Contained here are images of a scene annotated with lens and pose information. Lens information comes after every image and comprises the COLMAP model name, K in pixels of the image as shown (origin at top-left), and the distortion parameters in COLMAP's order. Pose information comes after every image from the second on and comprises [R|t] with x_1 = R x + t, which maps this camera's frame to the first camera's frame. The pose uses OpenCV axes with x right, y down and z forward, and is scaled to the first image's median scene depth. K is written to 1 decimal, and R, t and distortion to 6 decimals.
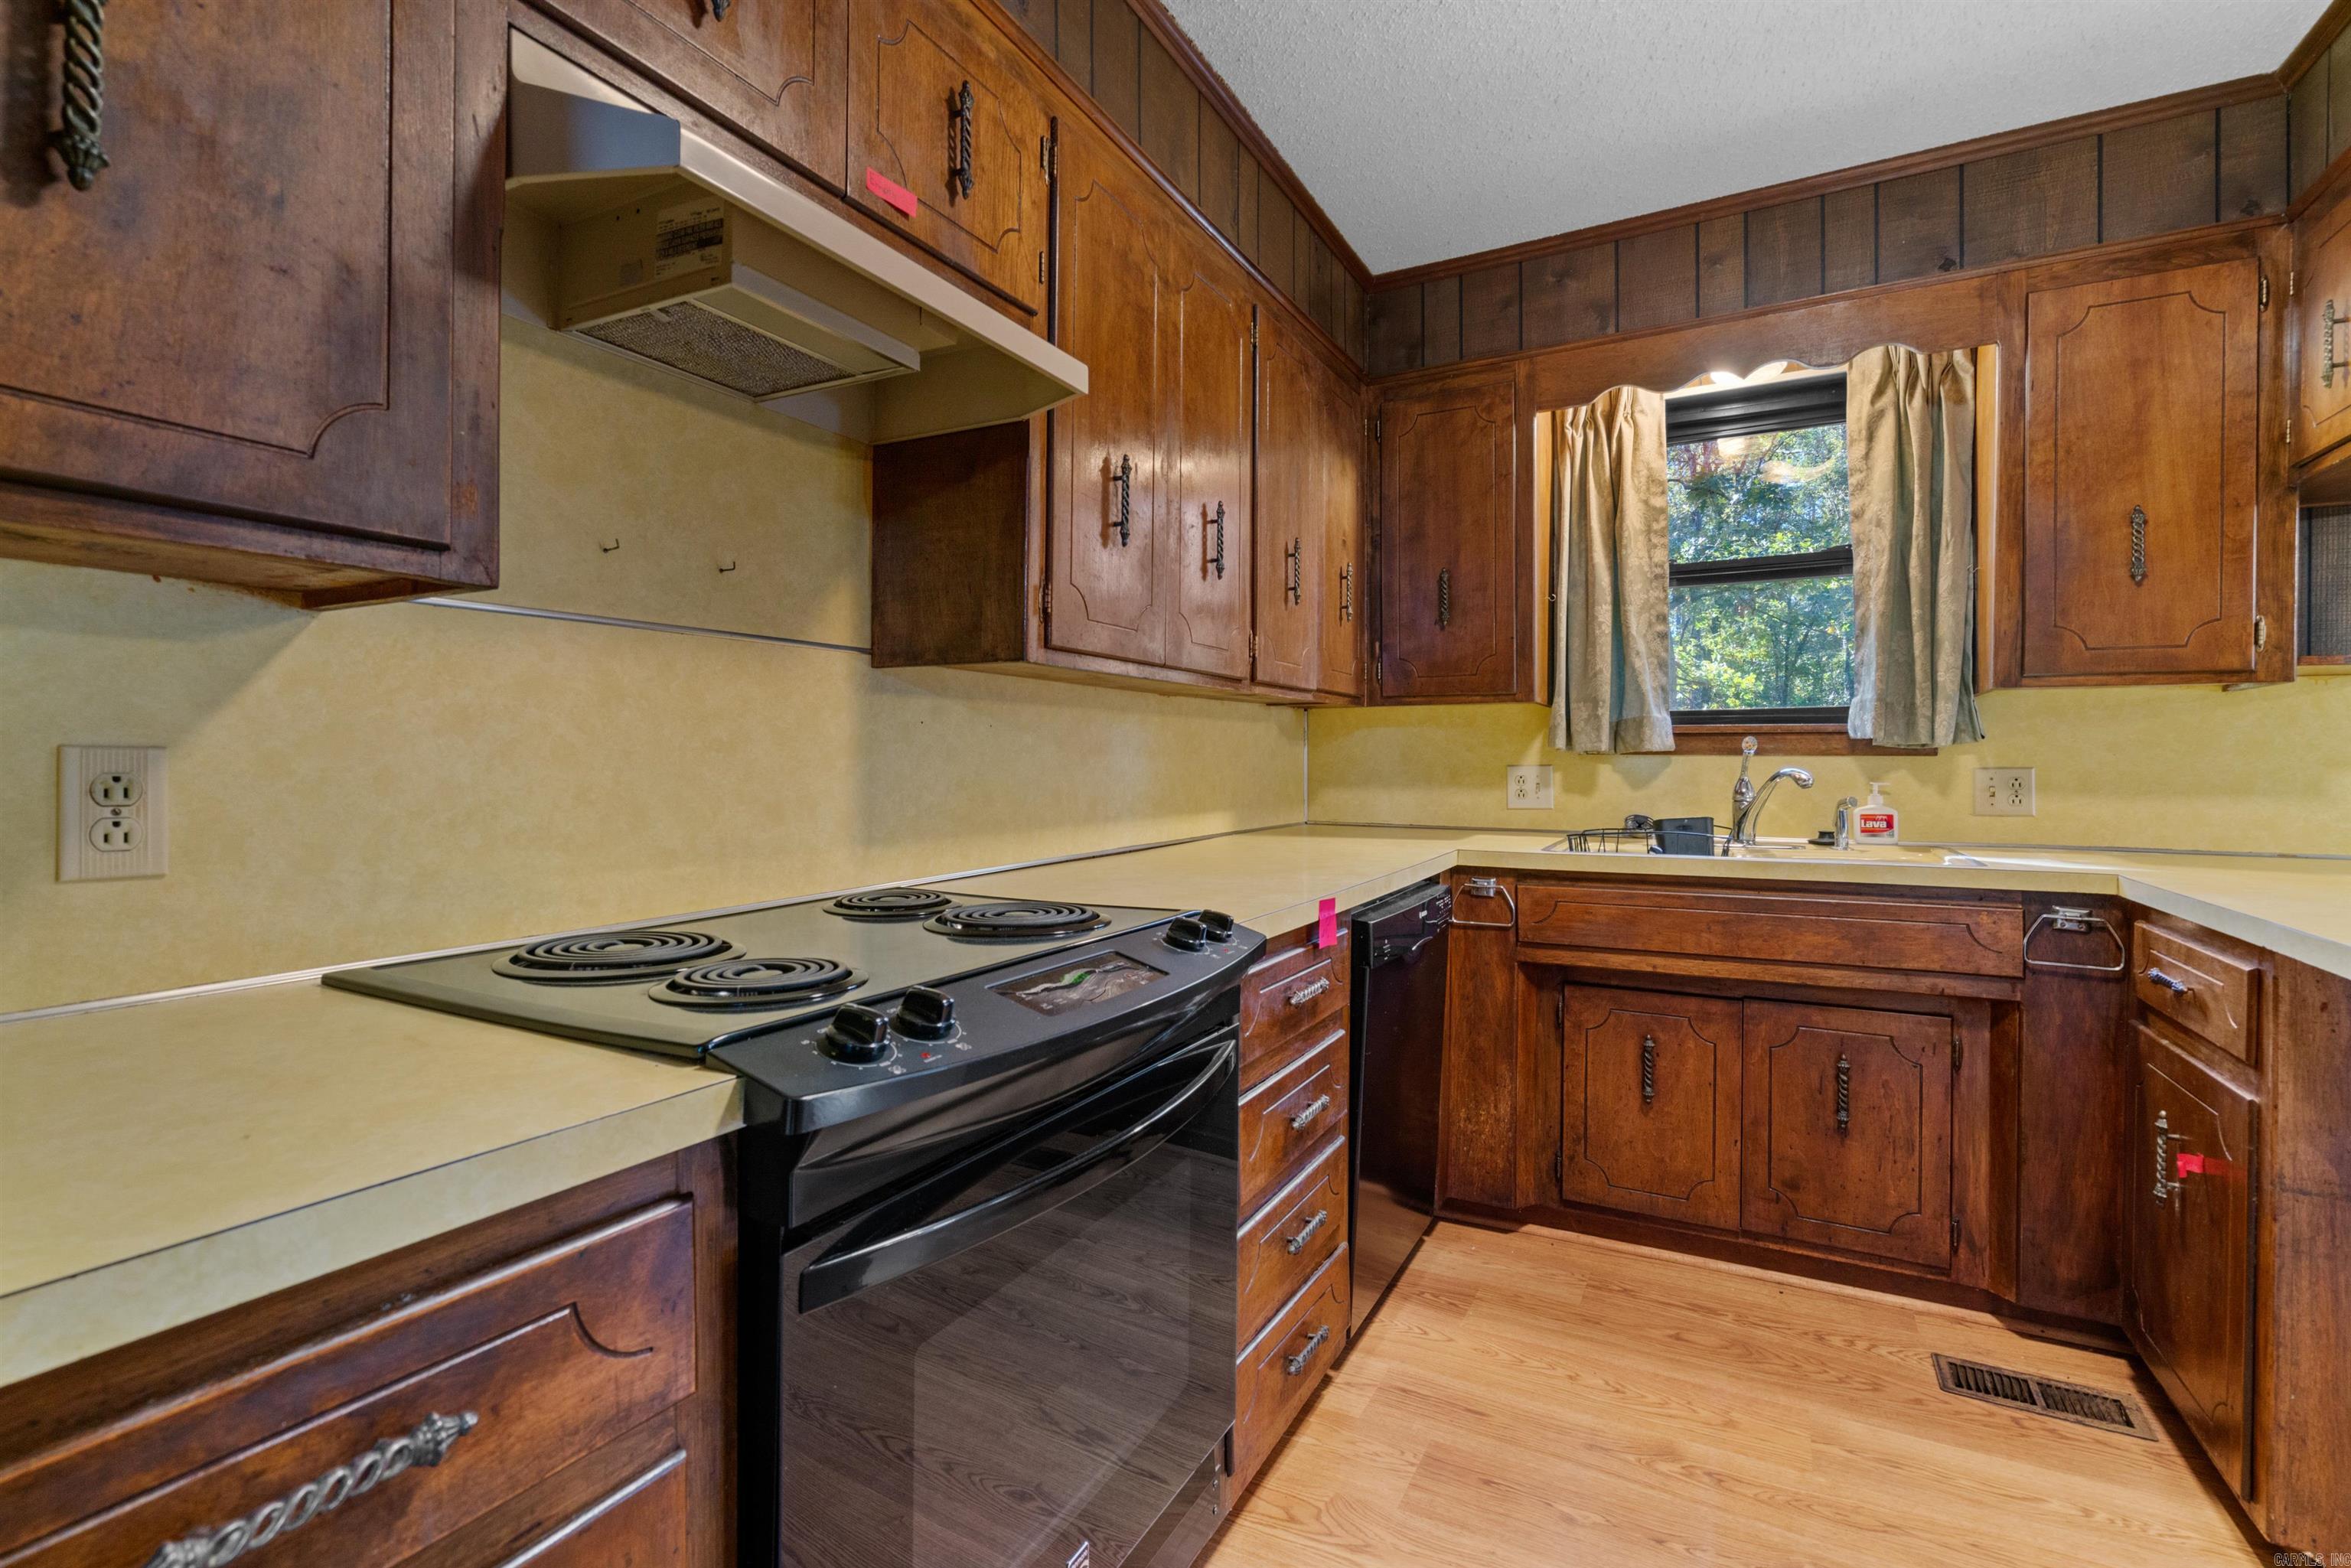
lens RADIAL K [[1084.9, 0, 1143.1], [0, 1084.9, 760.1], [0, 0, 1]] dist [-0.007626, 0.003465]
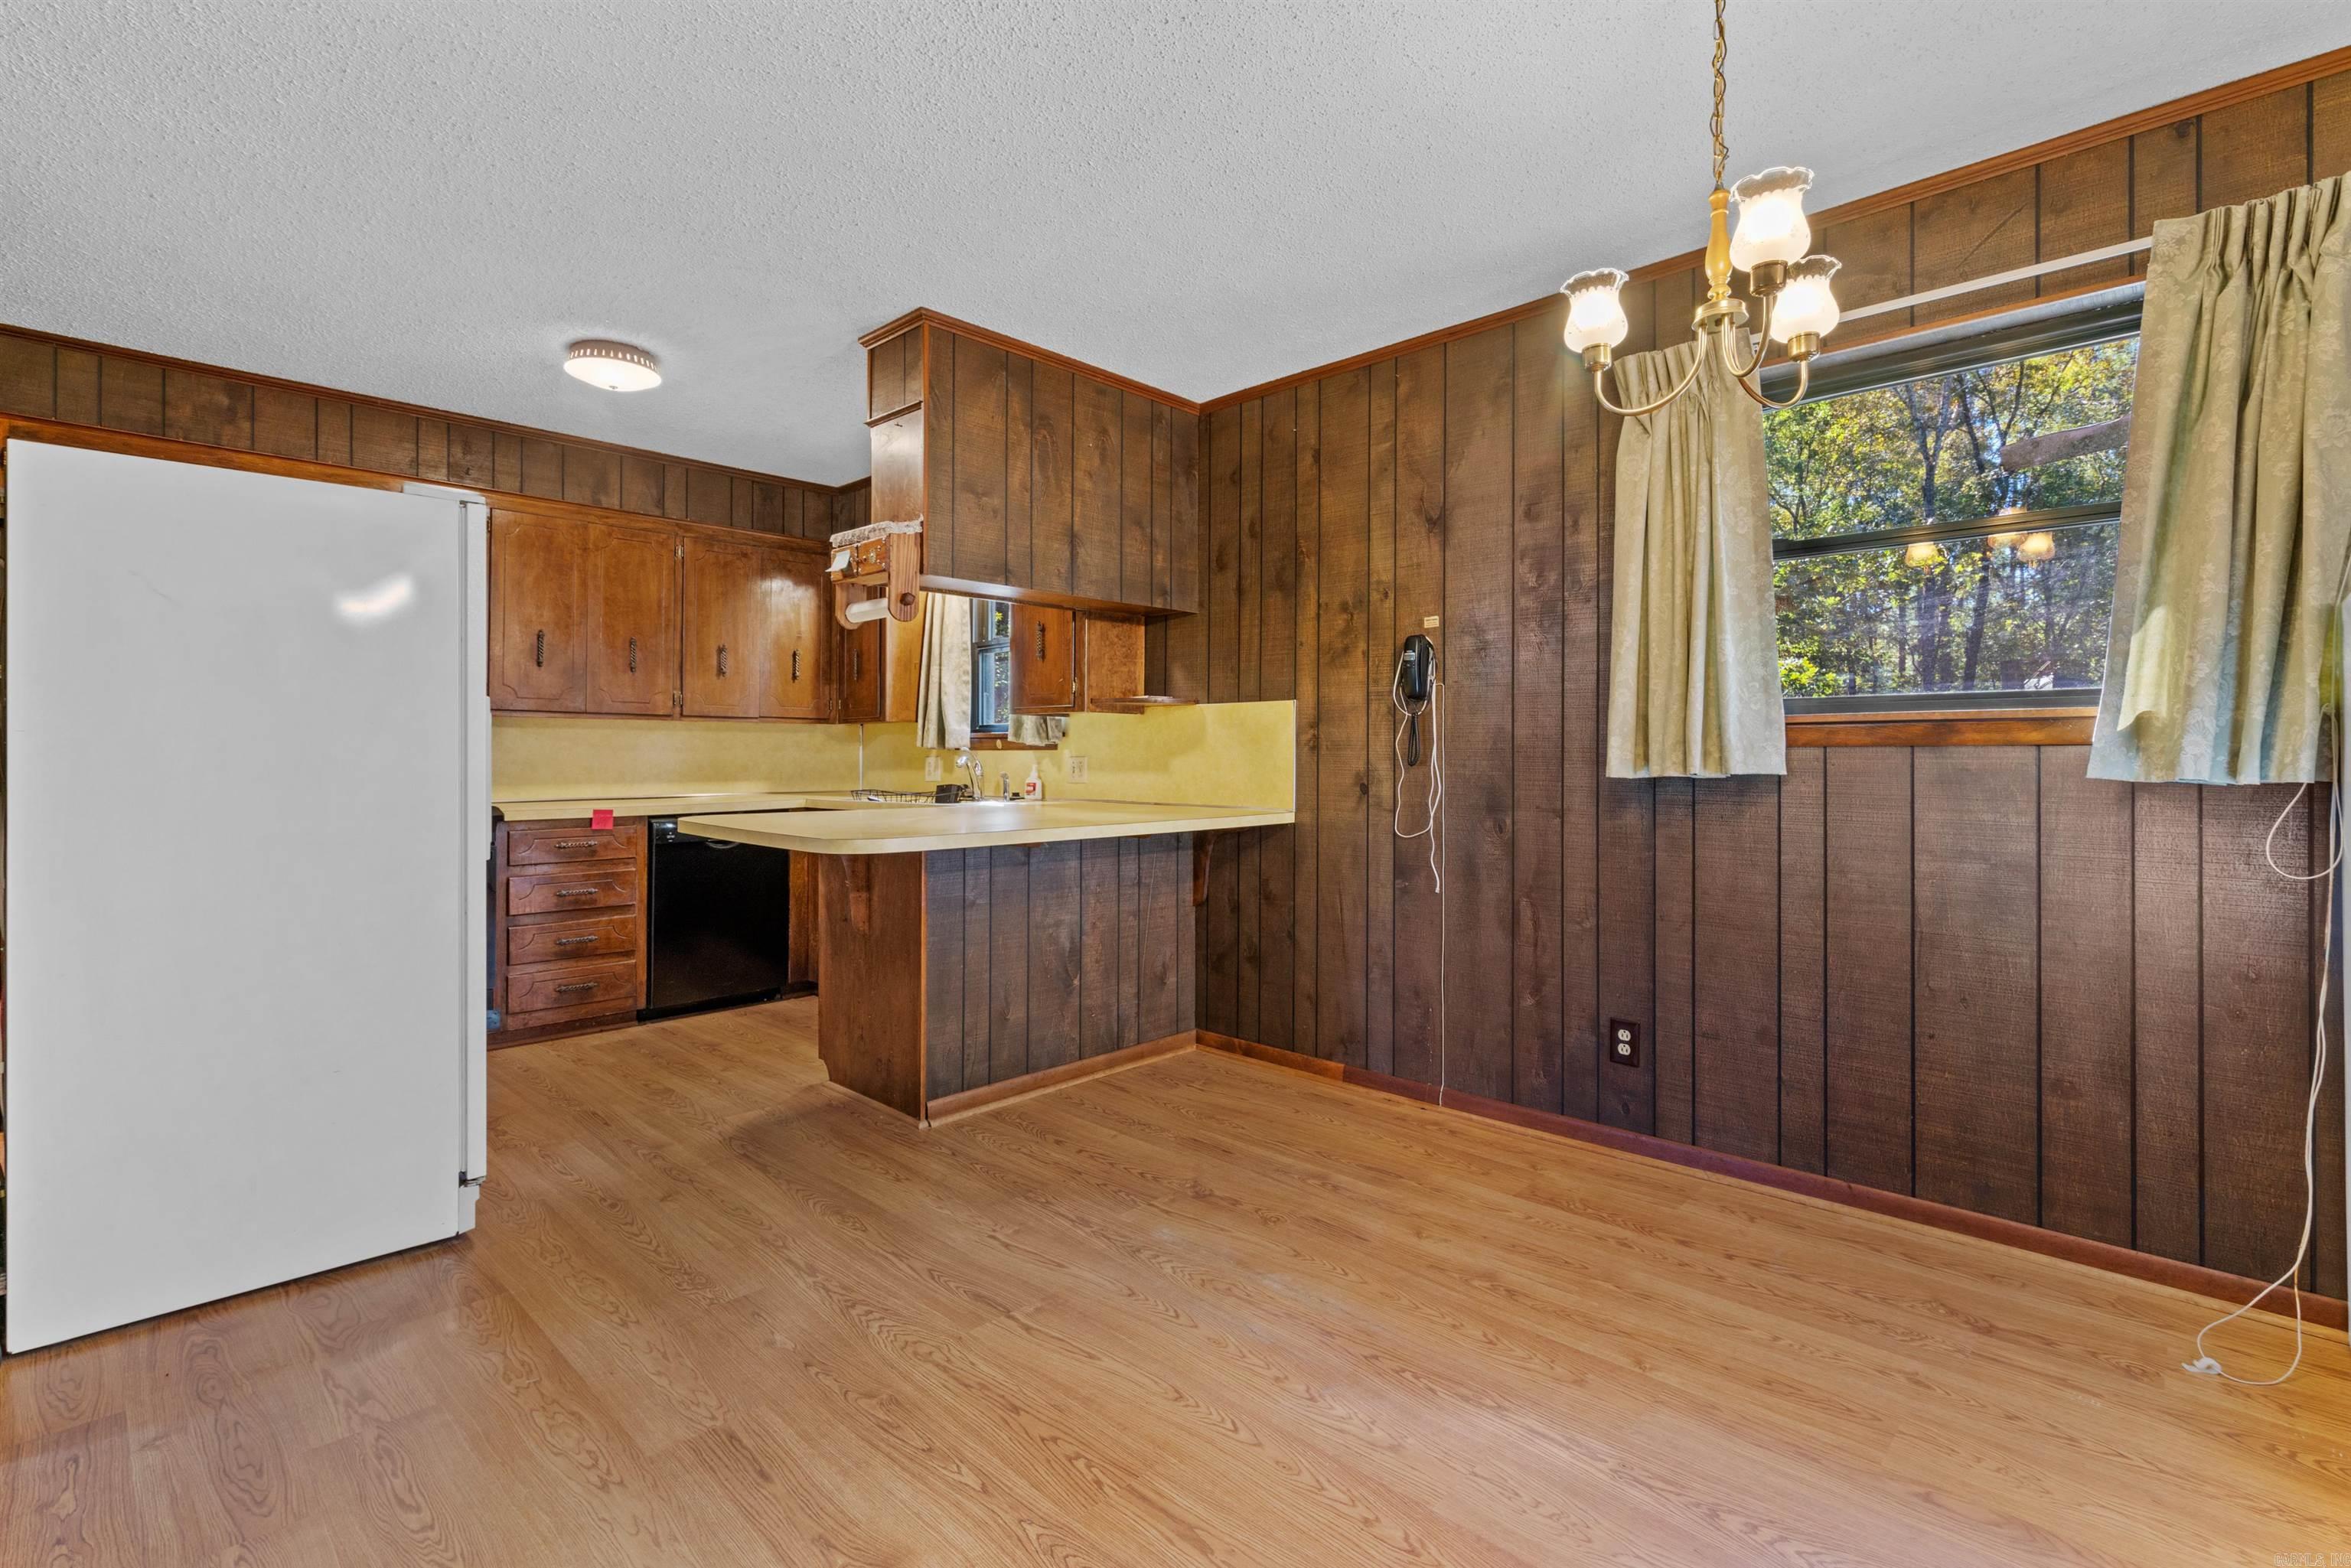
lens RADIAL K [[1084.9, 0, 1172.5], [0, 1084.9, 747.7], [0, 0, 1]] dist [-0.007626, 0.003465]
pose [[0.970130, -0.002549, -0.242574, 1.561046], [-0.000116, 0.999940, -0.010973, 0.013887], [0.242588, 0.010673, 0.970071, -0.800111]]
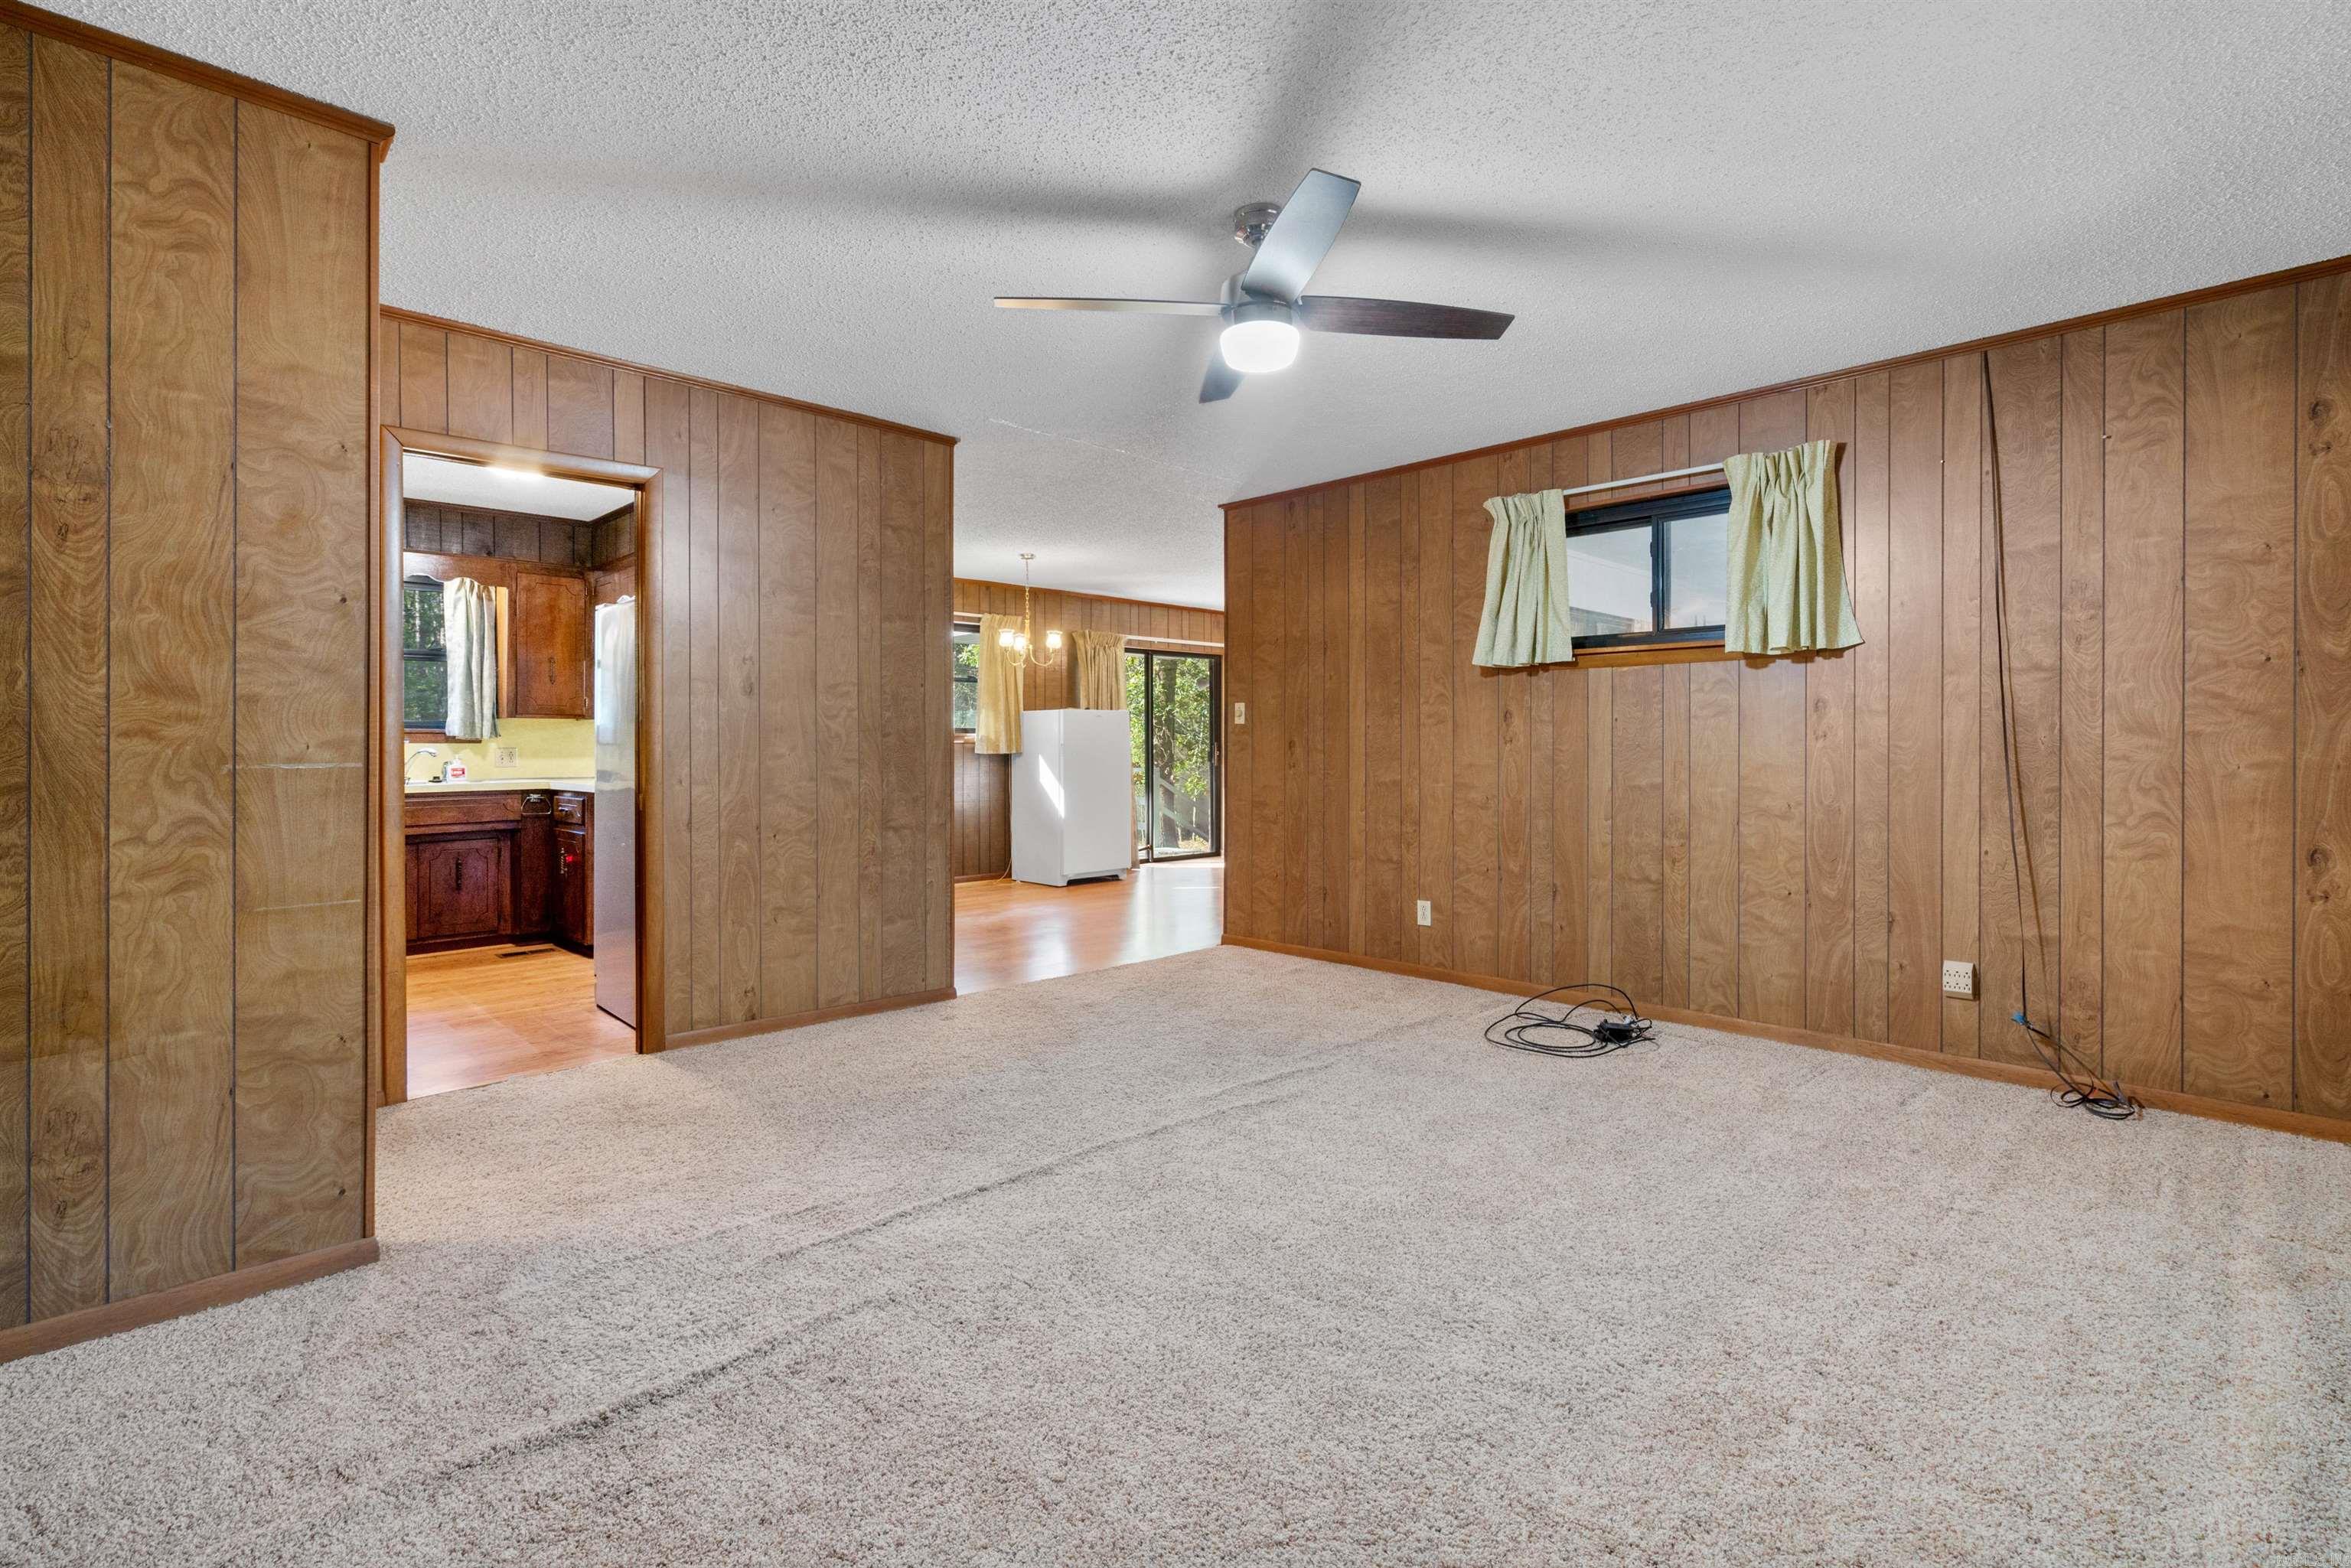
lens RADIAL K [[1084.9, 0, 1164.5], [0, 1084.9, 744.5], [0, 0, 1]] dist [-0.007626, 0.003465]
pose [[0.279447, -0.000829, 0.960161, -1.343648], [0.004776, 0.999988, -0.000526, 0.008350], [-0.960149, 0.004733, 0.279448, -1.323931]]
